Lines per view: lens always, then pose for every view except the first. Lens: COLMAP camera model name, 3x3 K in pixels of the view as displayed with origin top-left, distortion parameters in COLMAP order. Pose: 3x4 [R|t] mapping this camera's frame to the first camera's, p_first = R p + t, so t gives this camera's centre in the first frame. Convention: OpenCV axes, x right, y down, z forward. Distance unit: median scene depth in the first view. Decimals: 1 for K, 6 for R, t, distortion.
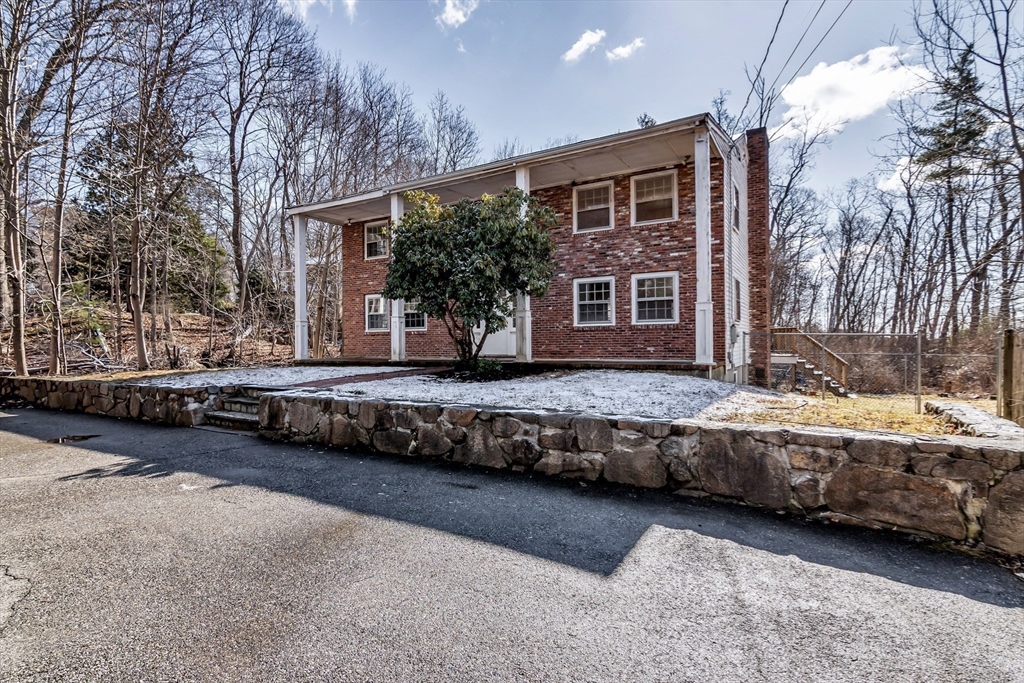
lens RADIAL K [[500.1, 0, 510.1], [0, 500.1, 332.2], [0, 0, 1]] dist [0.000280, 0.000011]
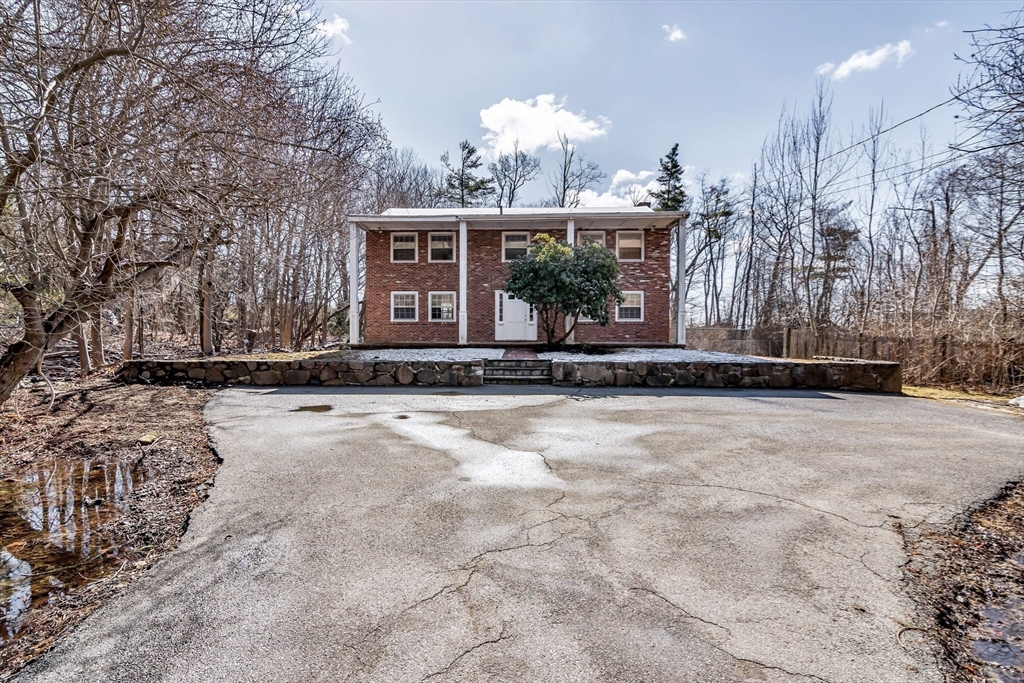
lens RADIAL K [[458.0, 0, 507.6], [0, 458.0, 337.4], [0, 0, 1]] dist [0.001630, 0.000241]
pose [[0.885089, 0.002235, 0.465417, -0.811970], [-0.018747, 0.999348, 0.030852, -0.002316], [-0.465045, -0.036032, 0.884554, -0.180870]]
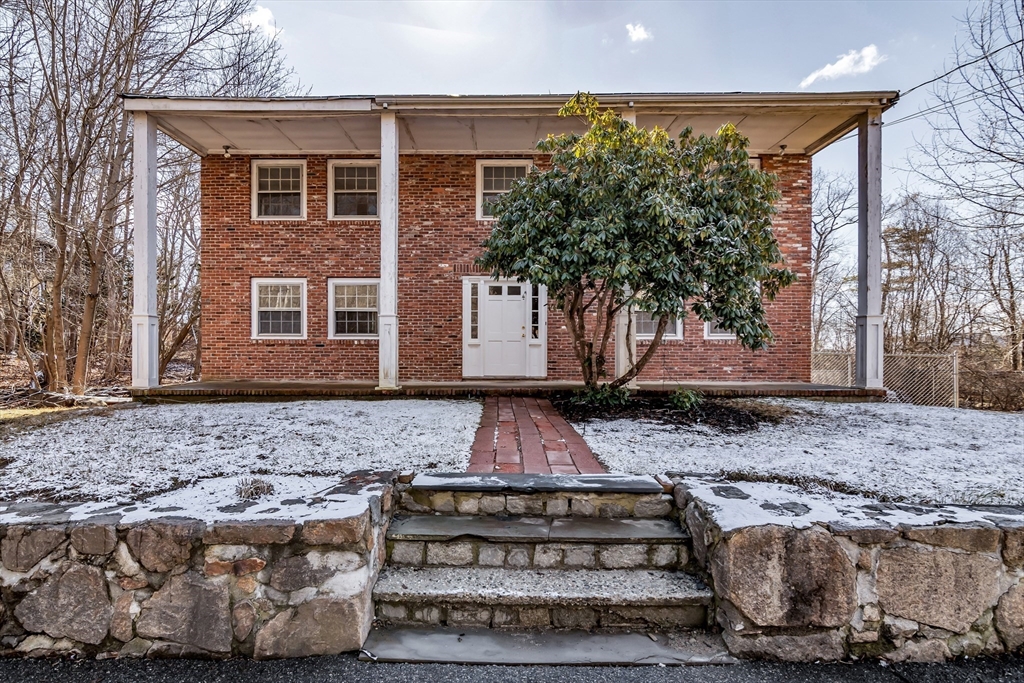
lens RADIAL K [[501.4, 0, 503.0], [0, 501.4, 347.4], [0, 0, 1]] dist [-0.000497, -0.000255]
pose [[0.868443, 0.017155, 0.495492, -0.473832], [-0.019809, 0.999804, 0.000104, 0.005301], [-0.495393, -0.009905, 0.868612, 0.469511]]
